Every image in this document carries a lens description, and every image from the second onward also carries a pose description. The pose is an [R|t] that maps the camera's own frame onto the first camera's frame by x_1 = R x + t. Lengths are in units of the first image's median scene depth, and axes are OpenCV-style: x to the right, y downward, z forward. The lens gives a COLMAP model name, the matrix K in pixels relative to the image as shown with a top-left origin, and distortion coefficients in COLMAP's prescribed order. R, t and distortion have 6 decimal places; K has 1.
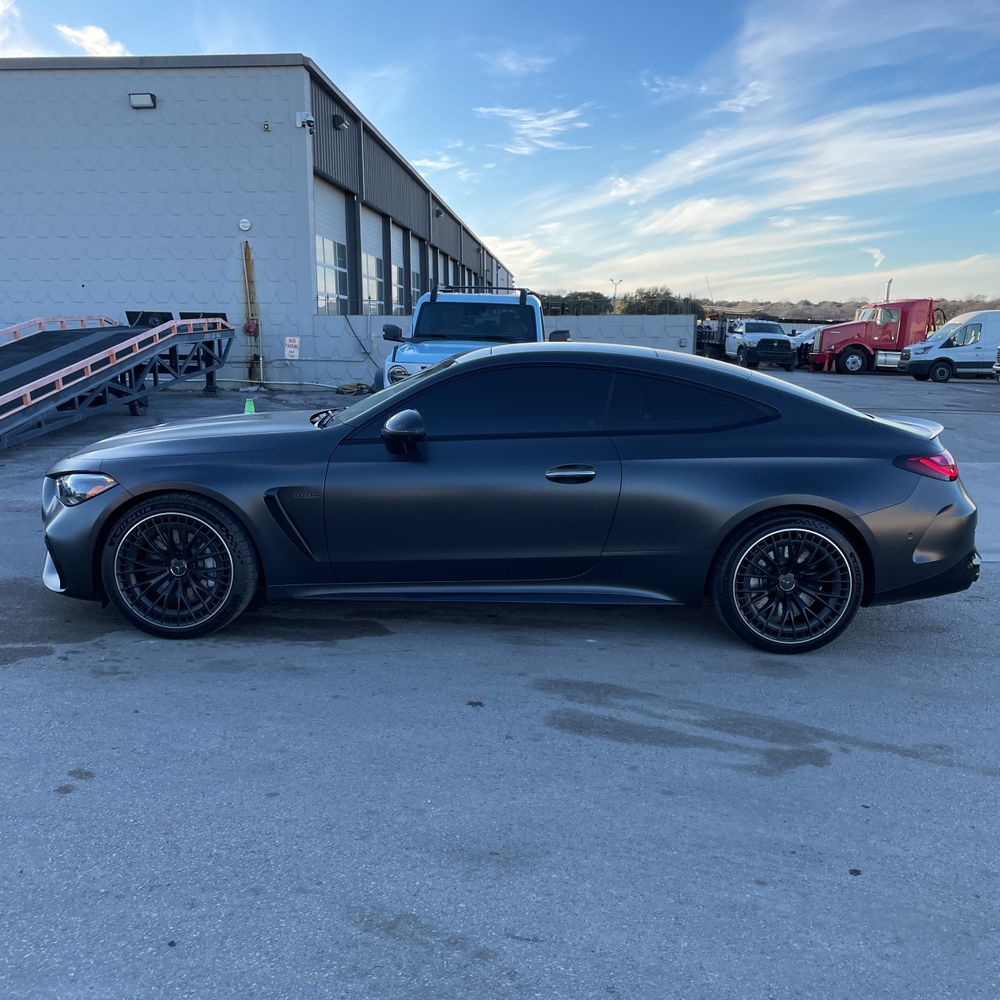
lens RADIAL K [[1010.3, 0, 497.7], [0, 1010.3, 526.0], [0, 0, 1]] dist [0.096608, -0.129596]
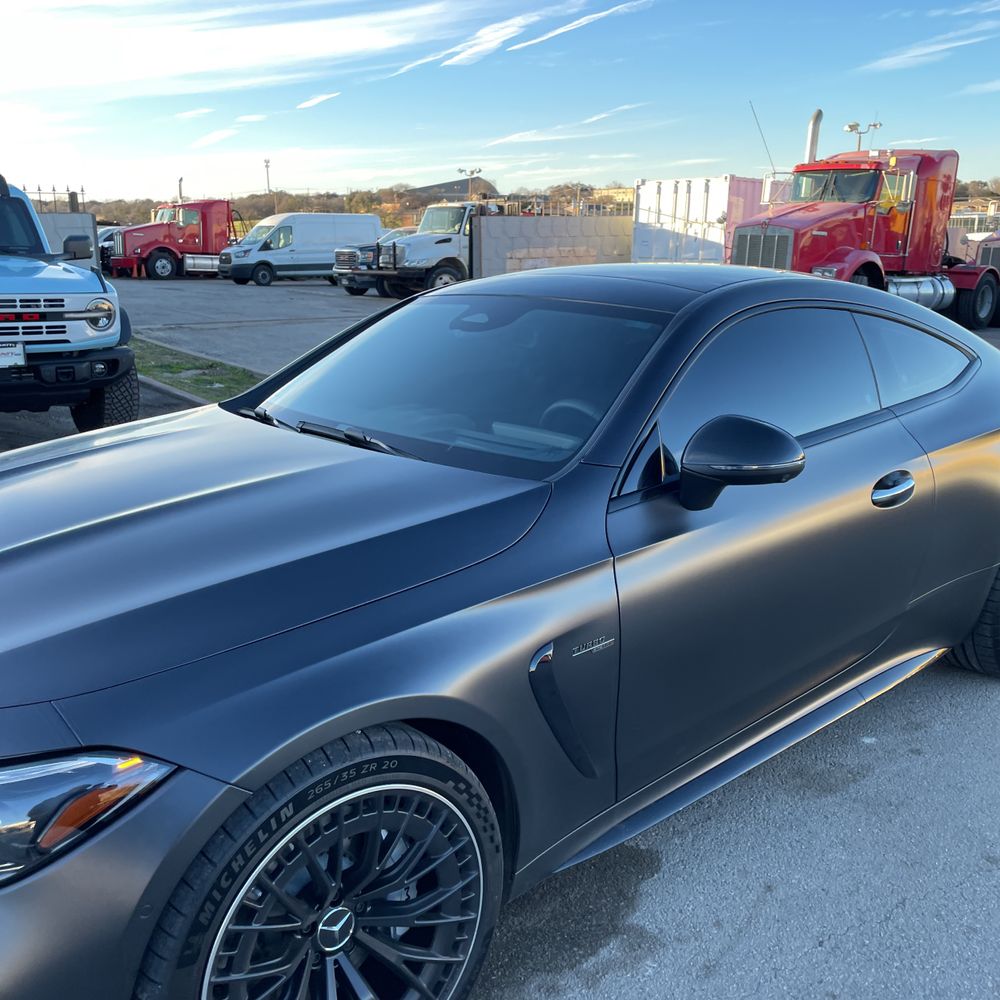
lens RADIAL K [[1010.4, 0, 499.0], [0, 1010.4, 492.0], [0, 0, 1]] dist [0.092023, -0.121435]
pose [[0.745364, -0.171749, 0.644155, -0.123798], [0.132176, 0.985135, 0.109720, -0.037272], [-0.653424, 0.003360, 0.756985, 0.177568]]
